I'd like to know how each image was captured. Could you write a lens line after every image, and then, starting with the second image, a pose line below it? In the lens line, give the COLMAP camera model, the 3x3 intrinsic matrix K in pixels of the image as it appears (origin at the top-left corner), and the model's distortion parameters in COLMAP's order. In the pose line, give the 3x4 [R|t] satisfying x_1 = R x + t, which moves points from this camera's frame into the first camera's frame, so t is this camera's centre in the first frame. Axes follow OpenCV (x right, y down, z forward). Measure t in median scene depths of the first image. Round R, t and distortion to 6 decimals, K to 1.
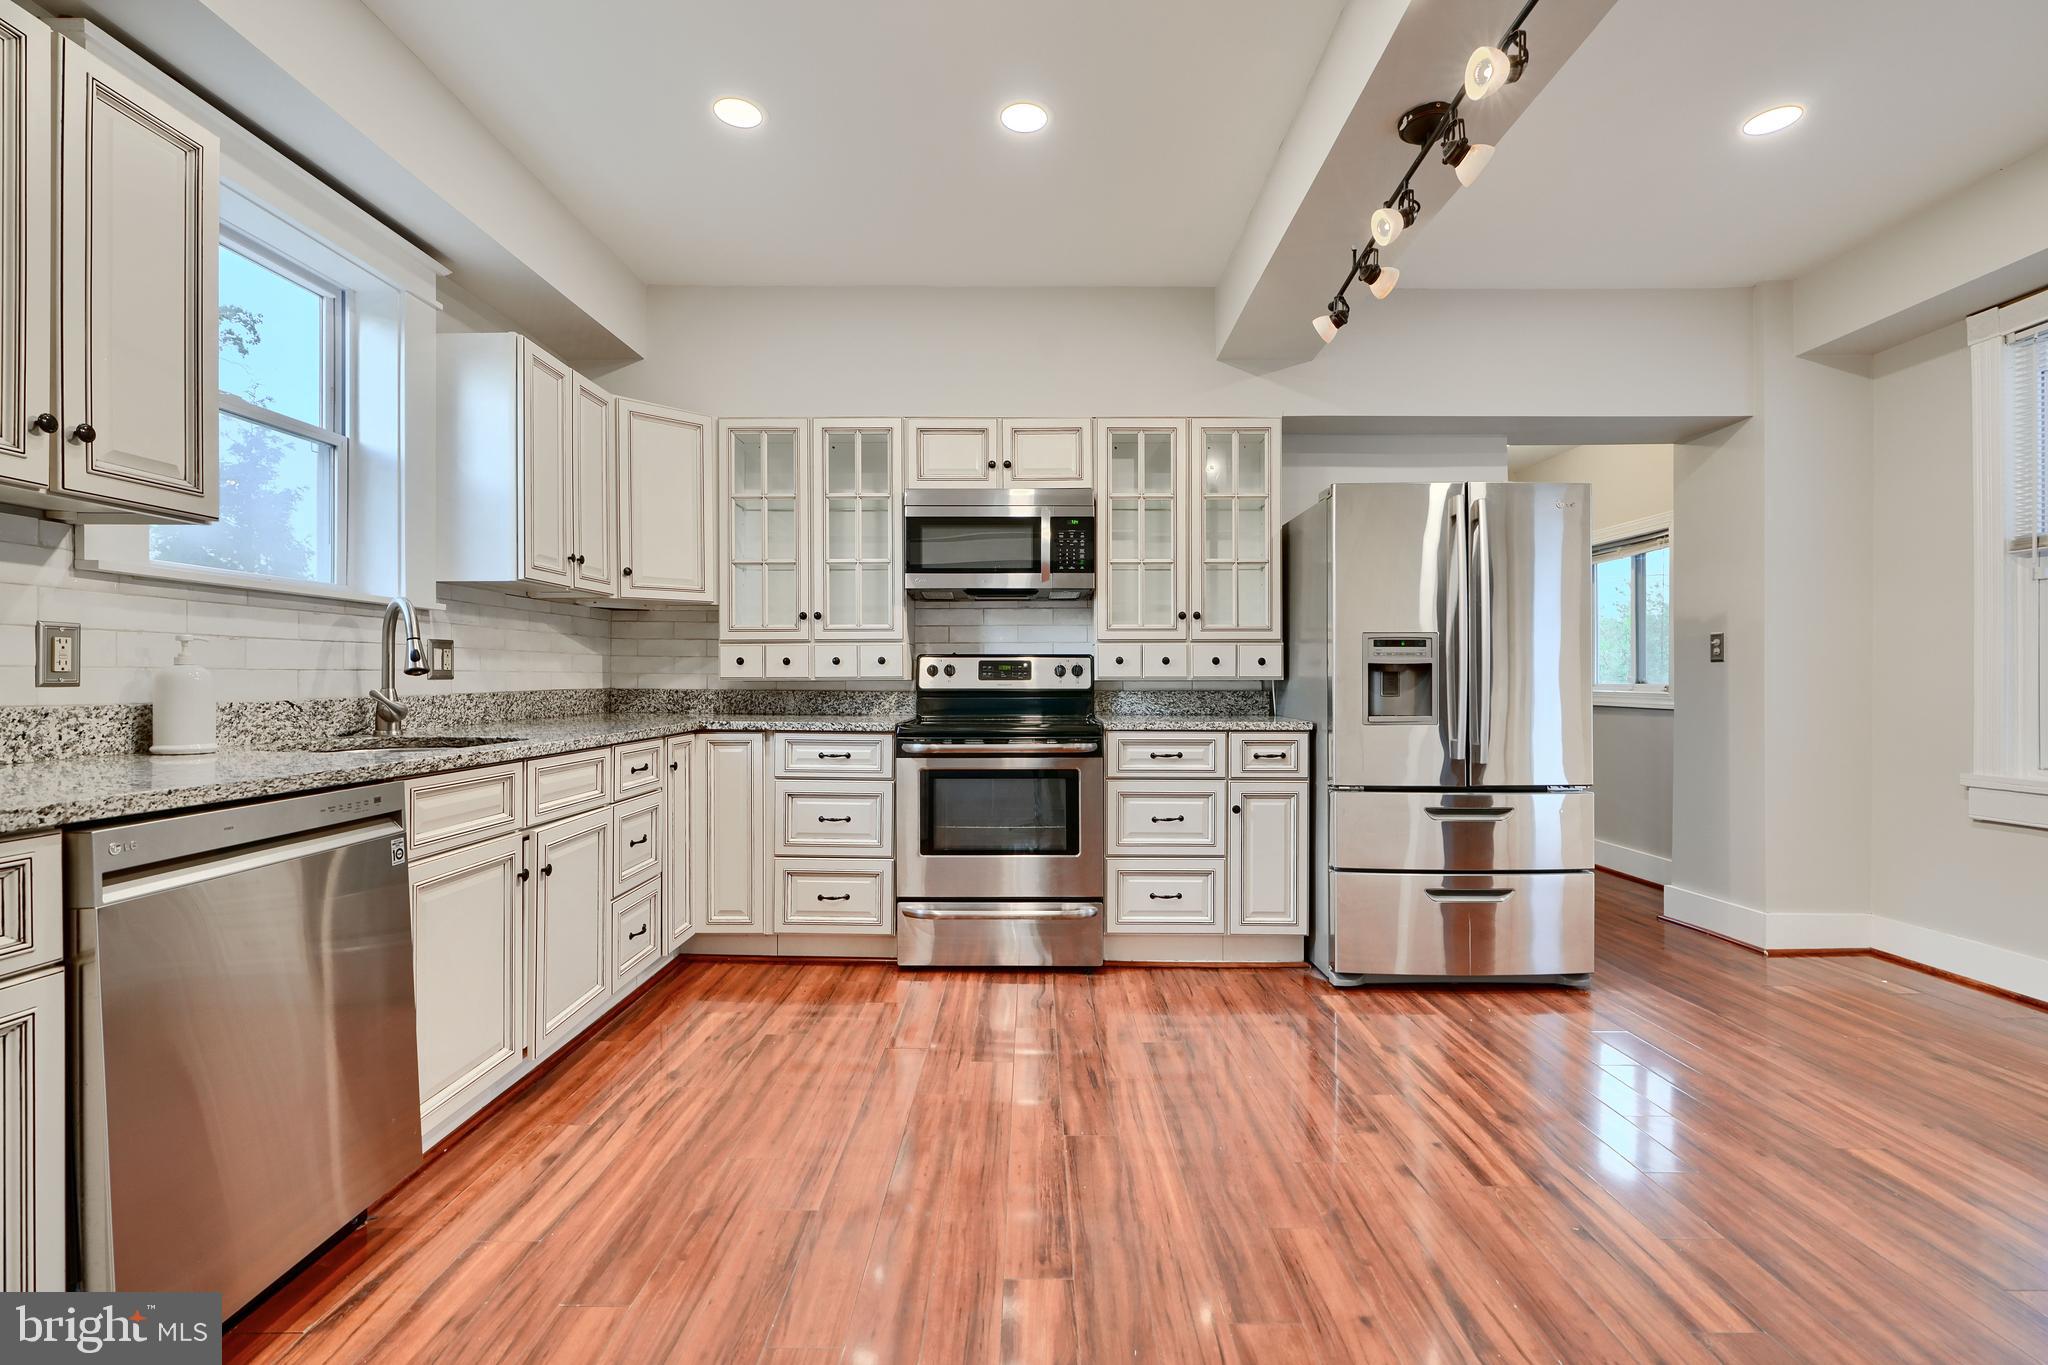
lens RADIAL K [[928.4, 0, 1033.1], [0, 928.4, 680.3], [0, 0, 1]] dist [0.001995, 0.000005]
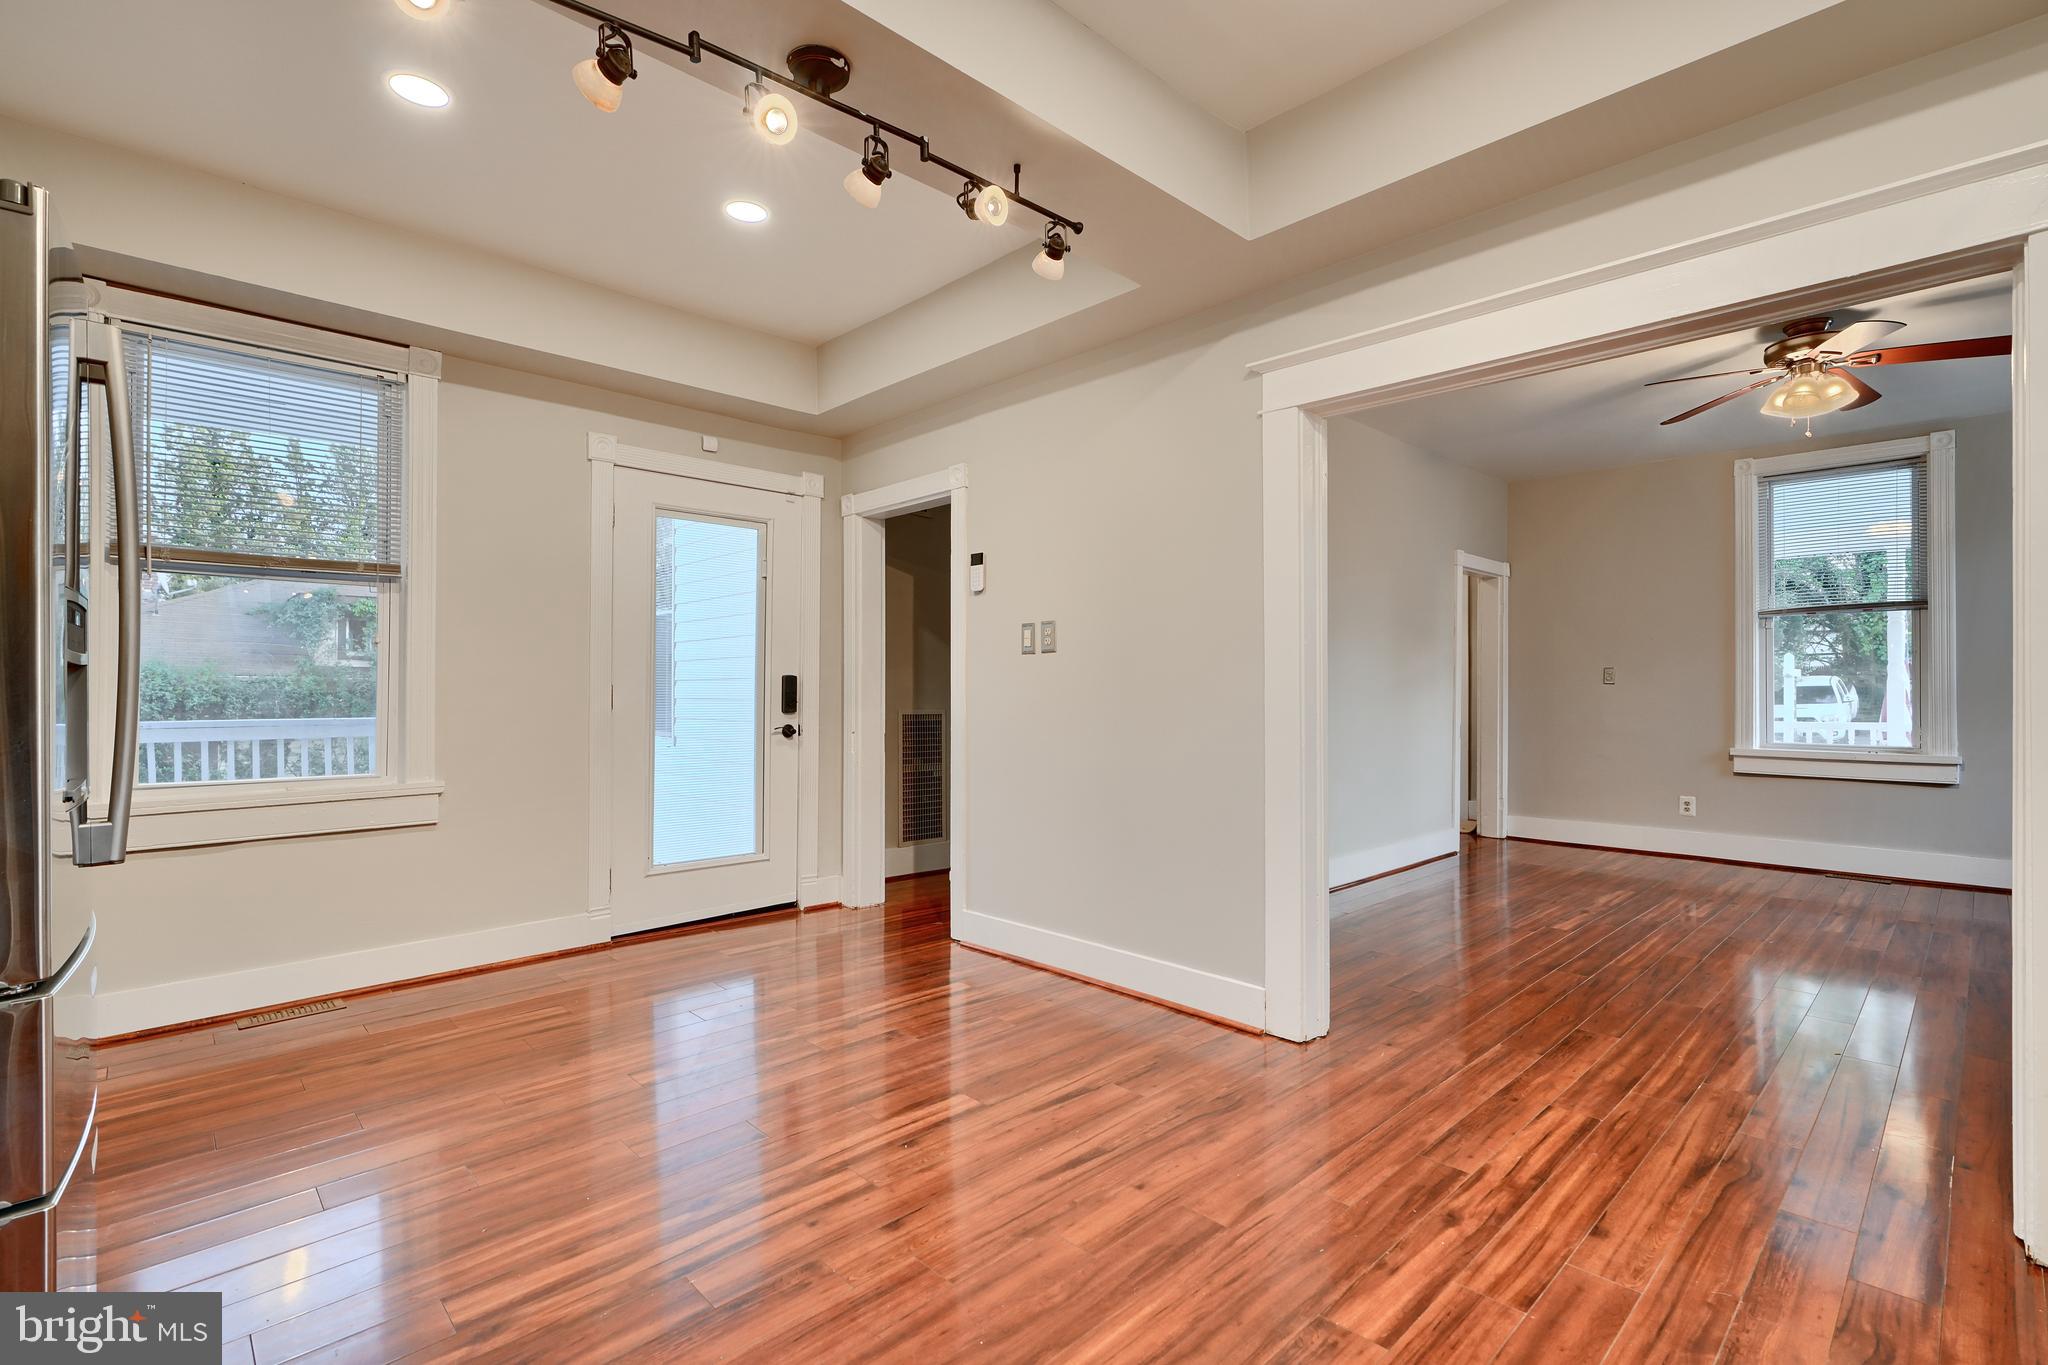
lens RADIAL K [[928.4, 0, 1028.5], [0, 928.4, 692.2], [0, 0, 1]] dist [0.001995, 0.000005]
pose [[-0.693366, 0.000137, 0.720585, -0.217797], [-0.000834, 0.999999, -0.000993, -0.003903], [-0.720585, -0.001289, -0.693366, 0.921589]]
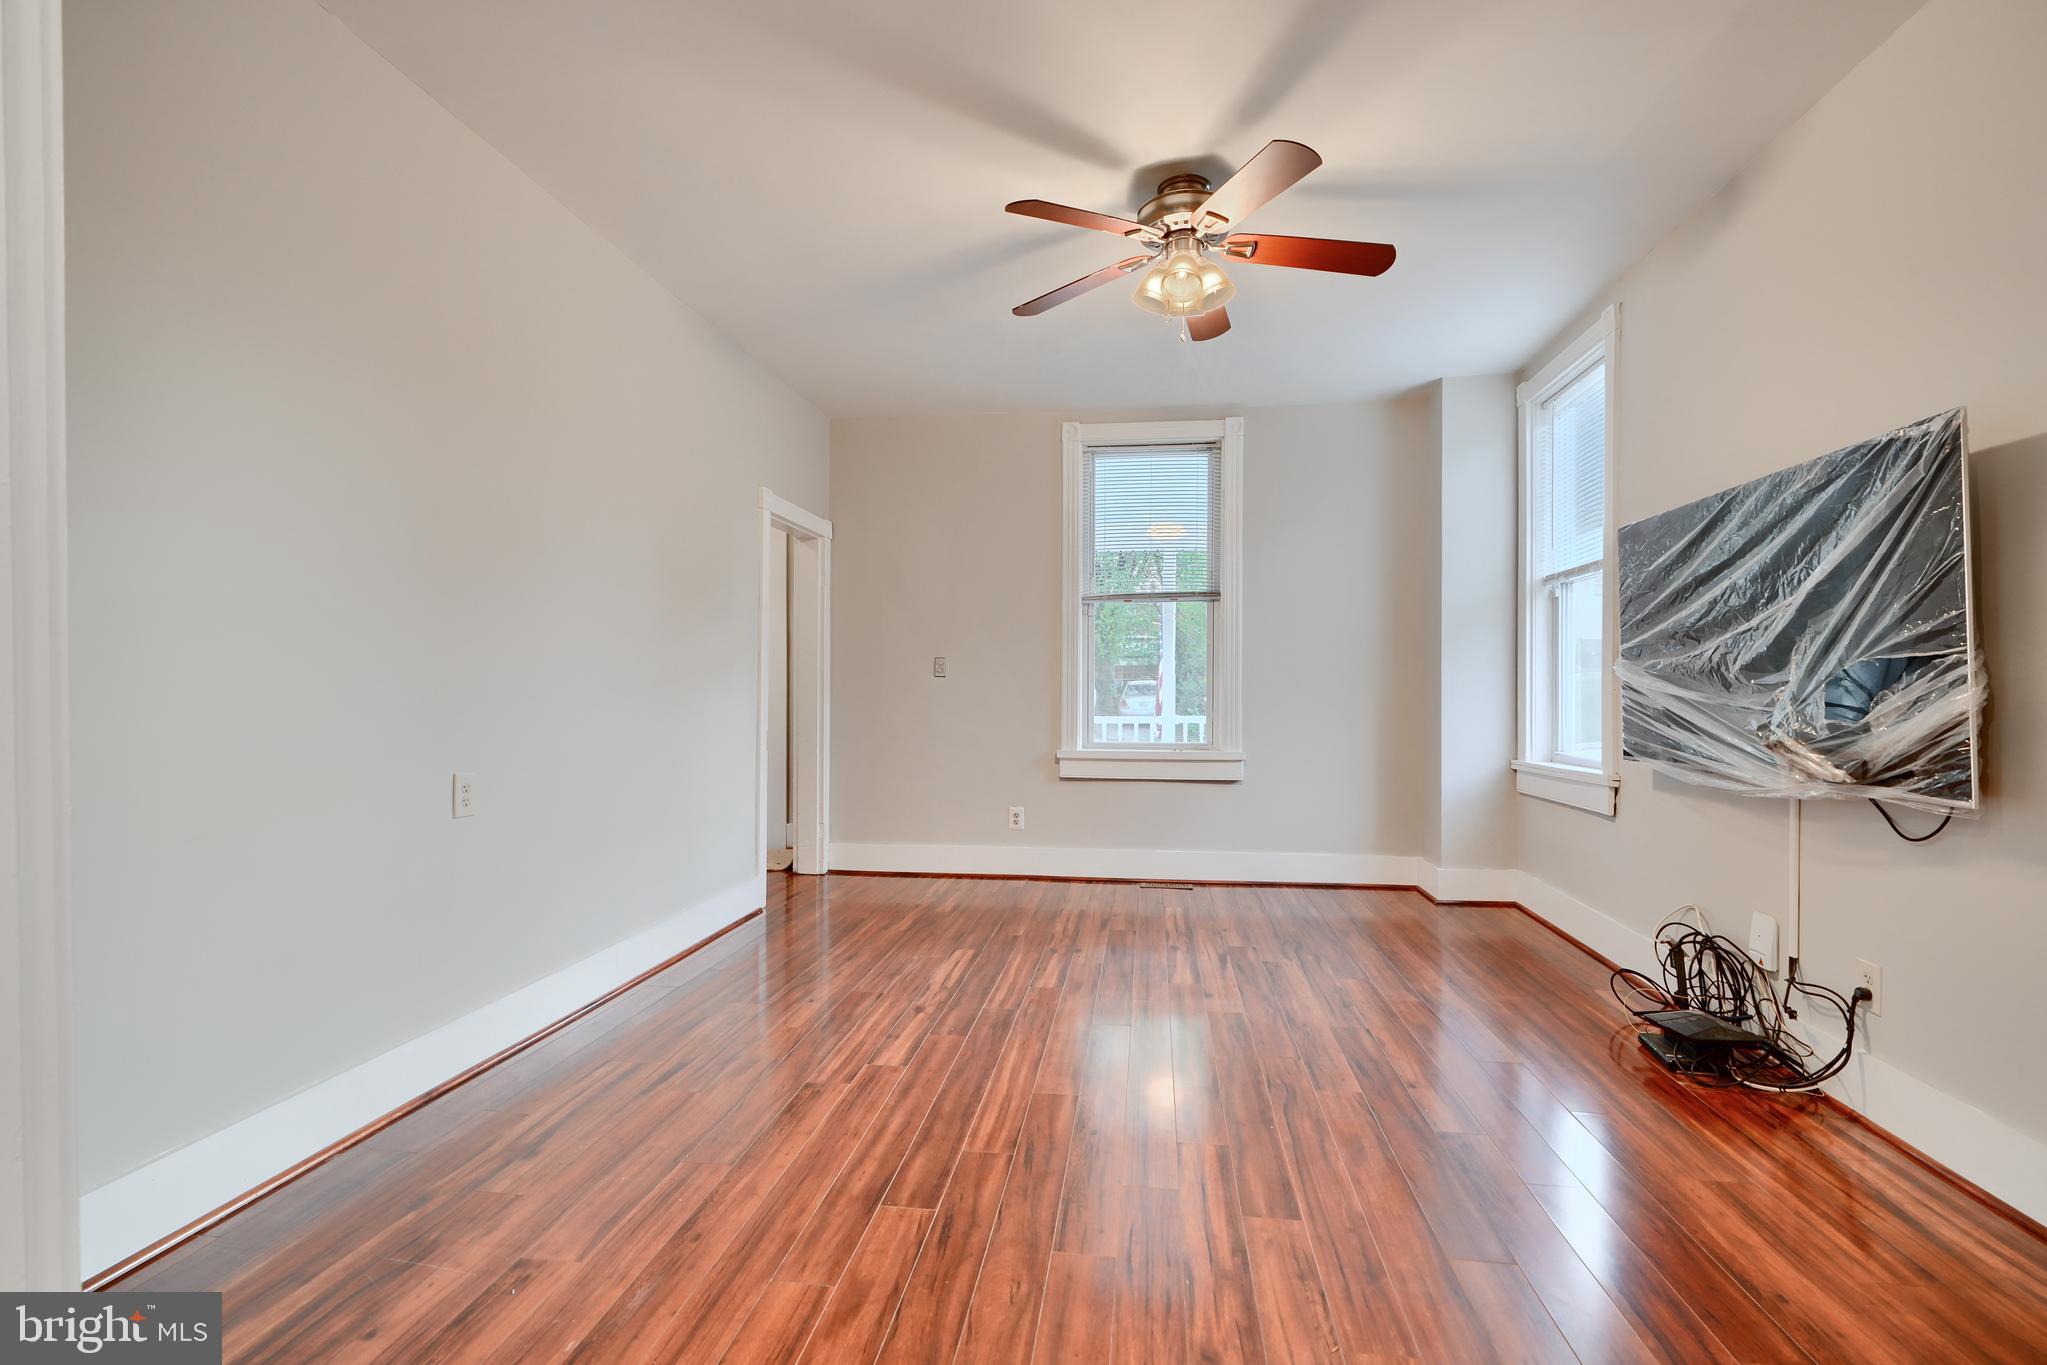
lens RADIAL K [[927.9, 0, 1015.8], [0, 927.9, 687.5], [0, 0, 1]] dist [0.001995, 0.000005]
pose [[-0.989147, -0.001199, 0.146923, -0.032122], [-0.001528, 0.999997, -0.002126, -0.001998], [-0.146919, -0.002327, -0.989146, 0.290666]]
